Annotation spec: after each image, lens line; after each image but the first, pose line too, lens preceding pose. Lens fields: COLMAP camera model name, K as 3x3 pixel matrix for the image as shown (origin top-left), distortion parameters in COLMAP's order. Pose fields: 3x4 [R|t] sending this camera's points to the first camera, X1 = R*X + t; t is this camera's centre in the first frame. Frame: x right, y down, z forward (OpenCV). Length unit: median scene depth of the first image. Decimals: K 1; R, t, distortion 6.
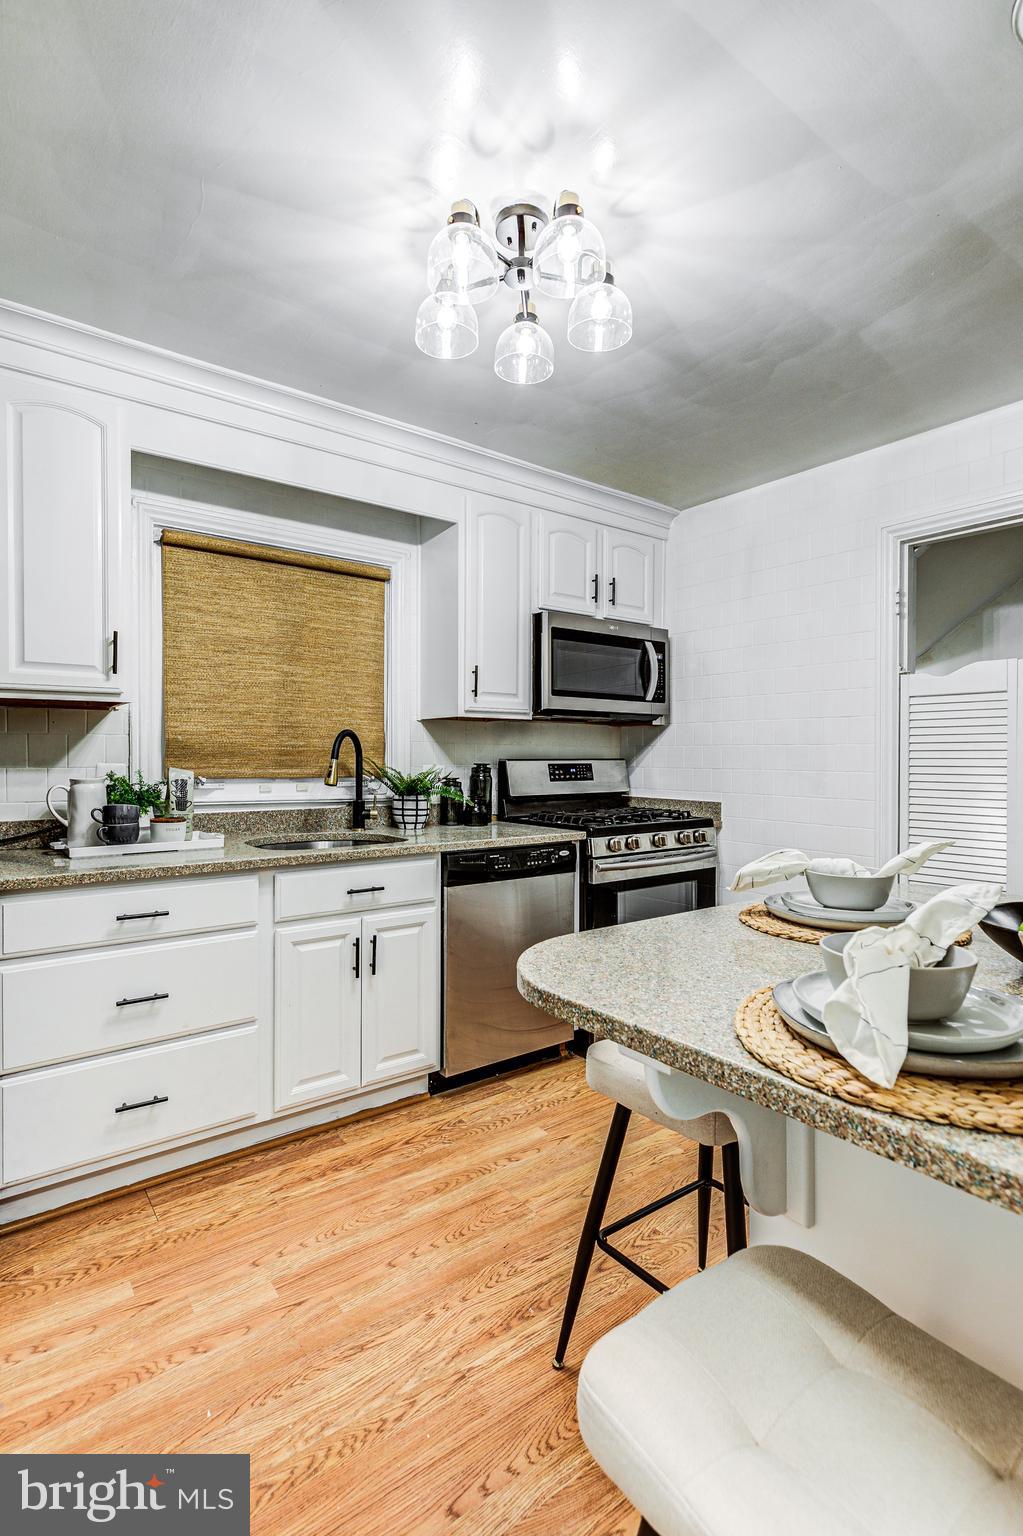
lens RADIAL K [[745.4, 0, 501.3], [0, 745.4, 767.3], [0, 0, 1]] dist [0.002932, 0.000228]
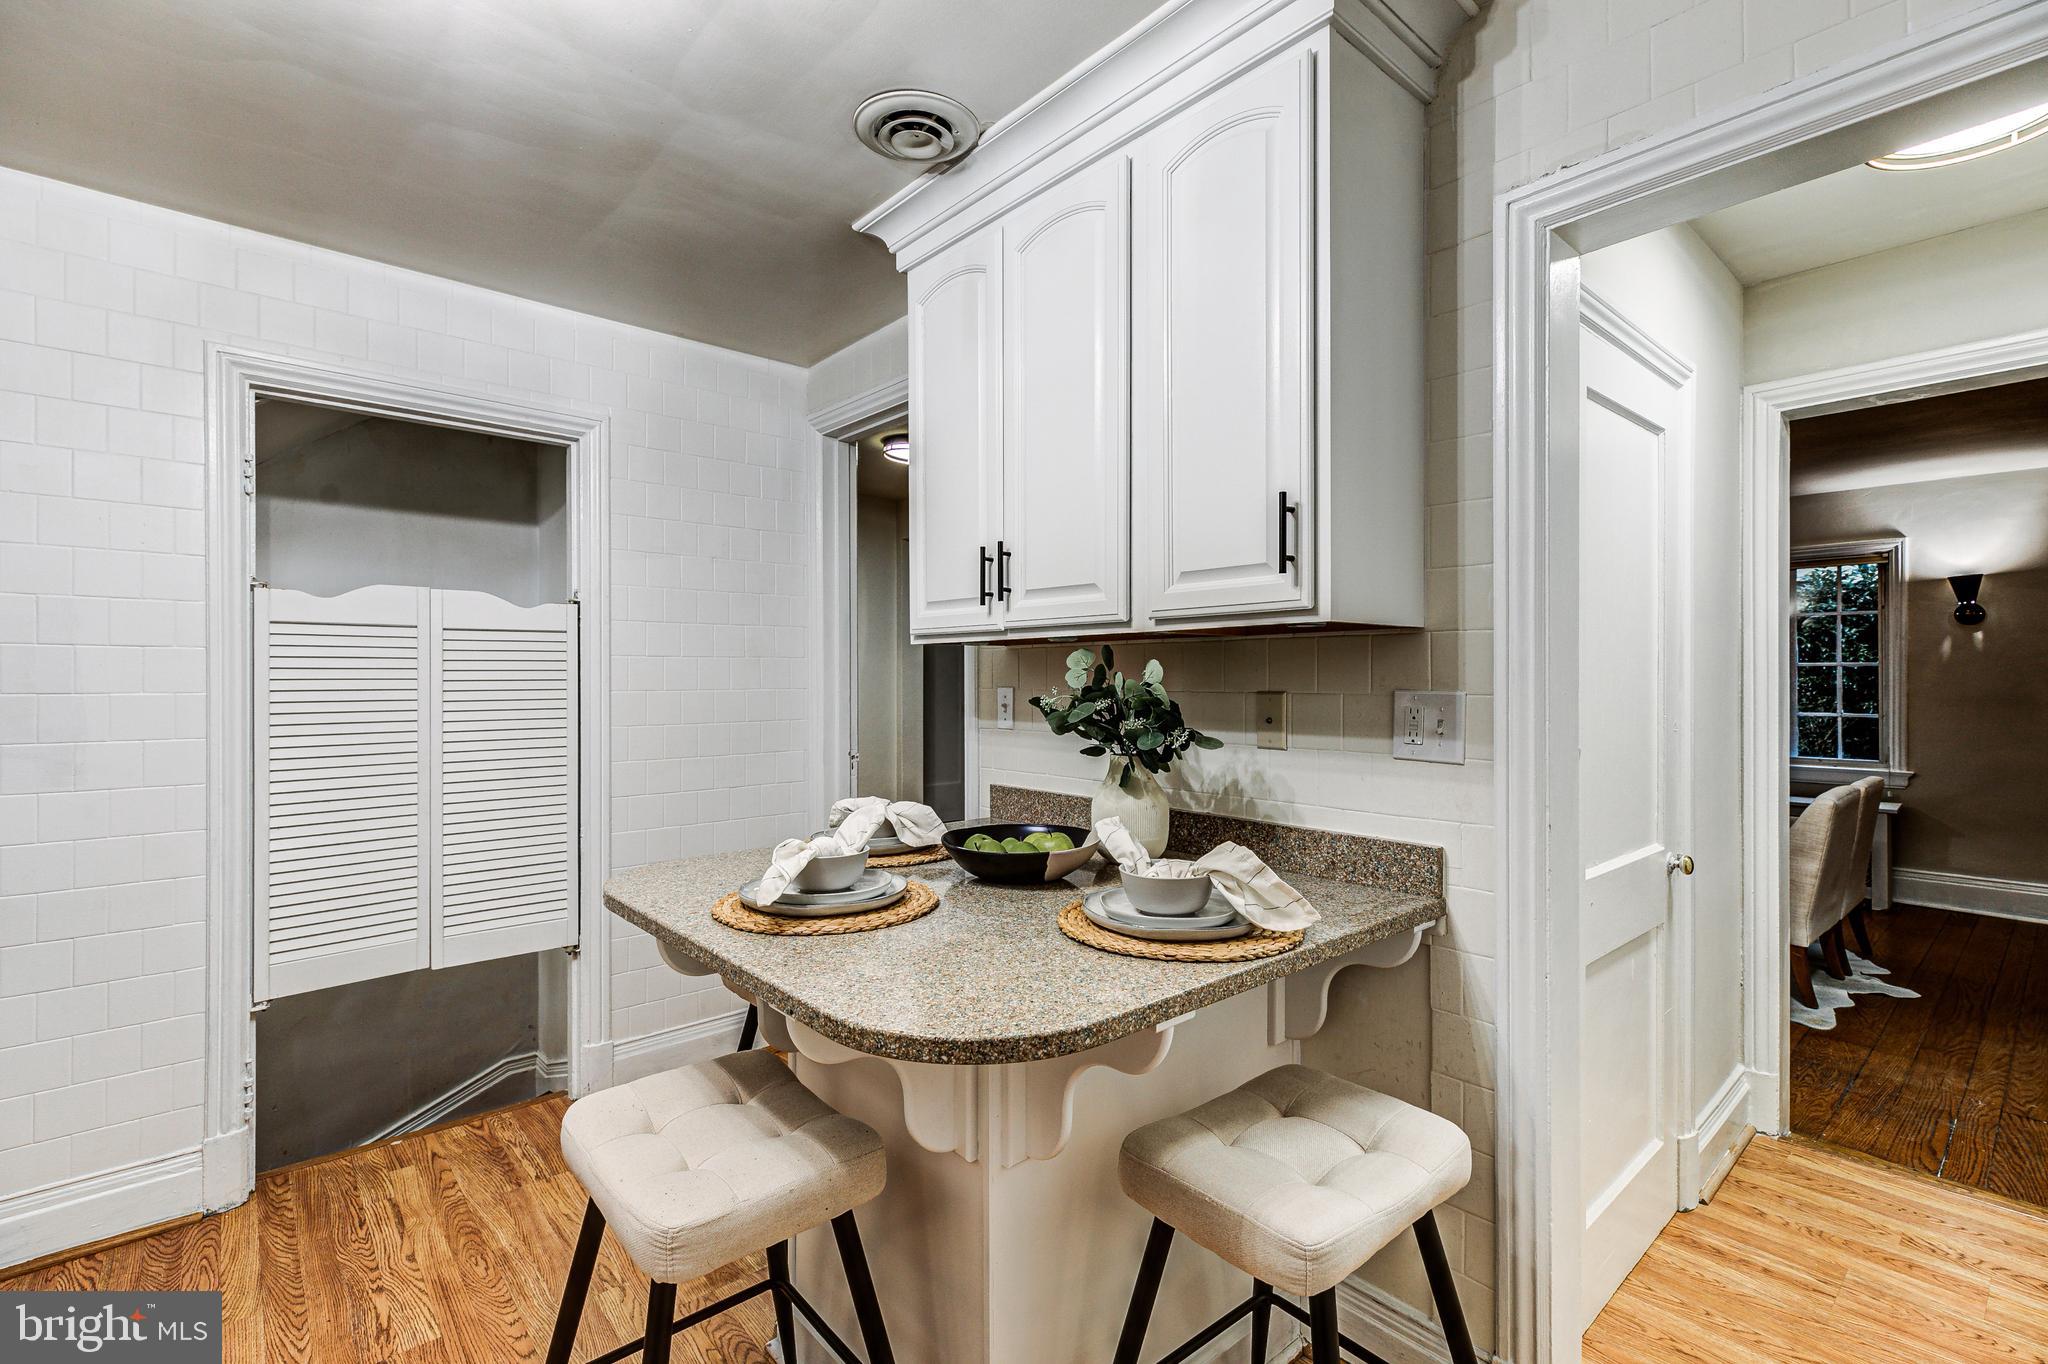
lens RADIAL K [[930.6, 0, 1028.3], [0, 930.6, 677.9], [0, 0, 1]] dist [0.005323, 0.000478]
pose [[-0.085128, -0.002823, 0.996366, -0.341931], [0.014016, 0.999894, 0.004030, -0.037579], [-0.996271, 0.014308, -0.085079, 0.388212]]
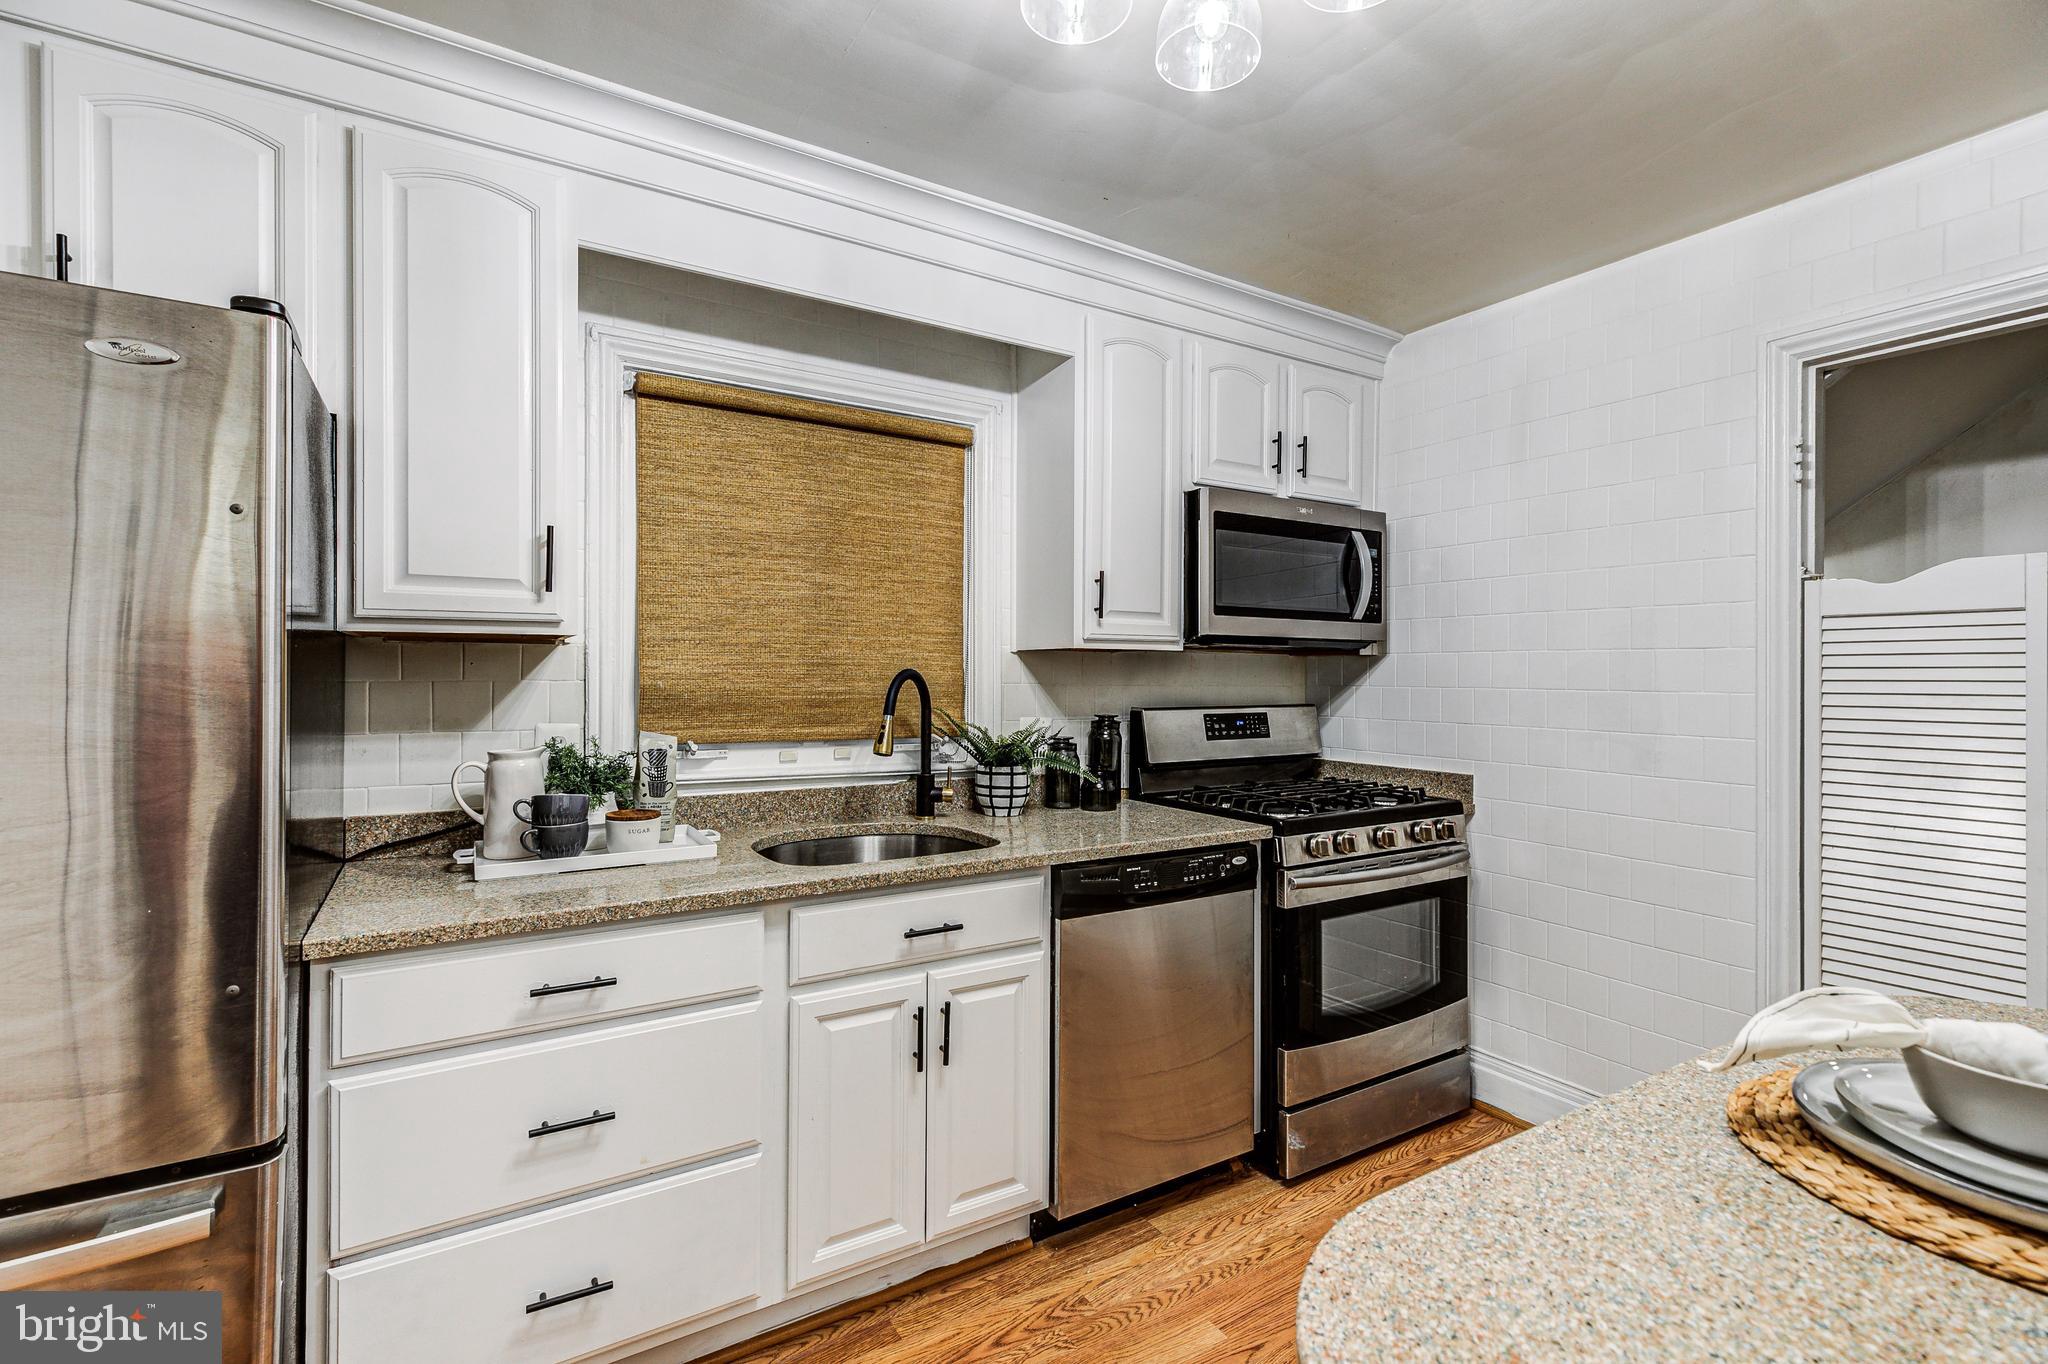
lens RADIAL K [[930.6, 0, 1028.3], [0, 930.6, 677.9], [0, 0, 1]] dist [0.005323, 0.000478]
pose [[0.996449, 0.001127, -0.084193, -0.030762], [-0.002197, 0.999918, -0.012614, -0.033455], [0.084172, 0.012754, 0.996370, 0.186979]]
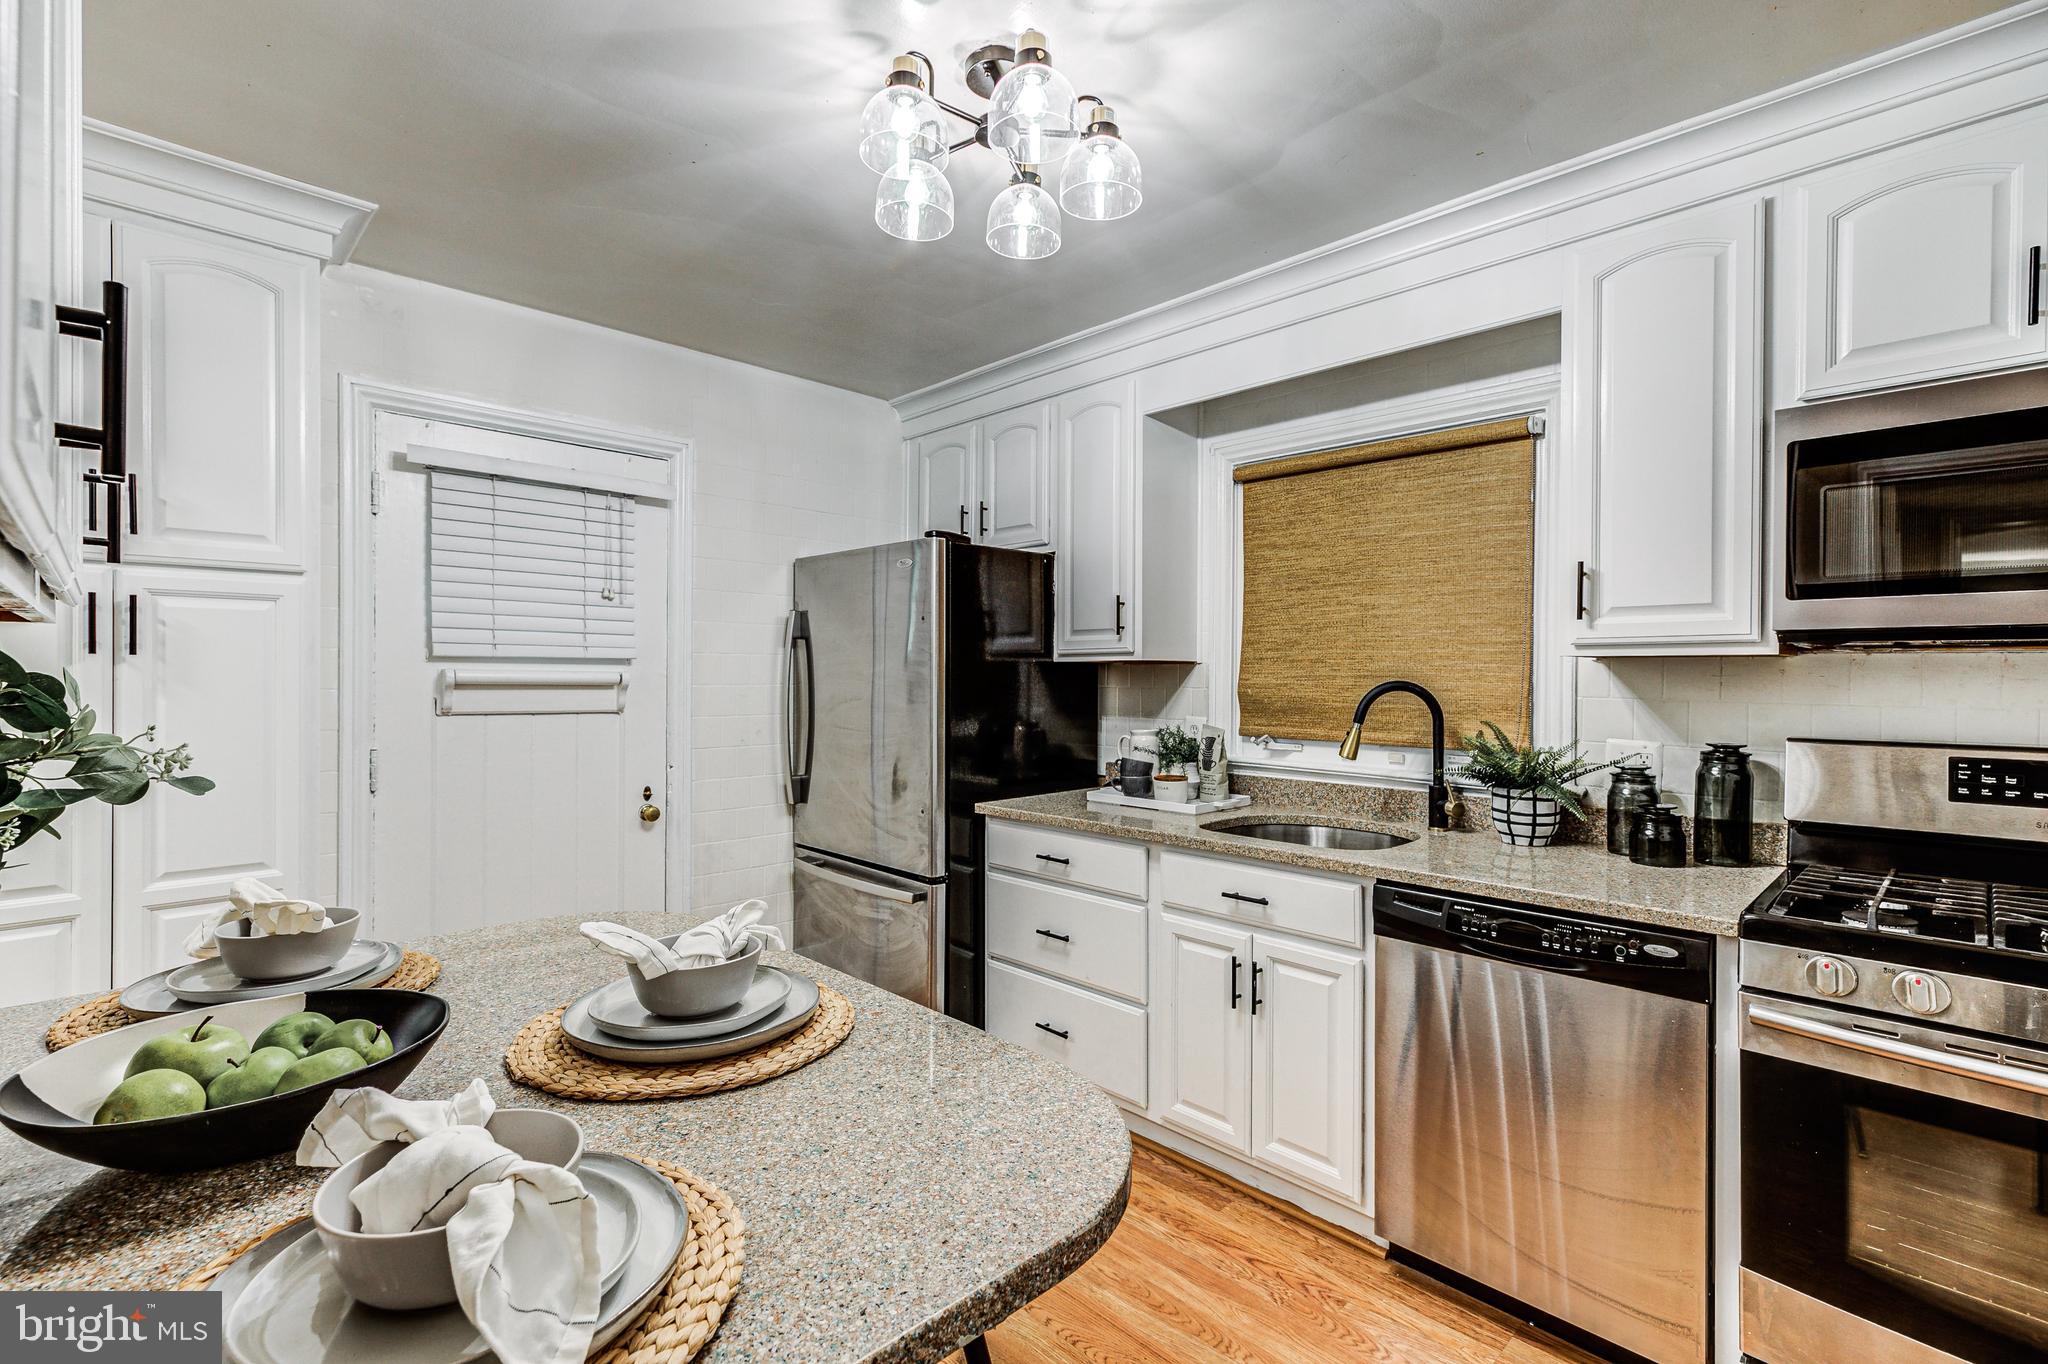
lens RADIAL K [[930.6, 0, 1028.3], [0, 930.6, 677.9], [0, 0, 1]] dist [0.005323, 0.000478]
pose [[0.135358, 0.001274, -0.990796, 0.625654], [-0.017497, 0.999846, -0.001104, -0.047772], [0.990642, 0.017485, 0.135359, 0.551892]]
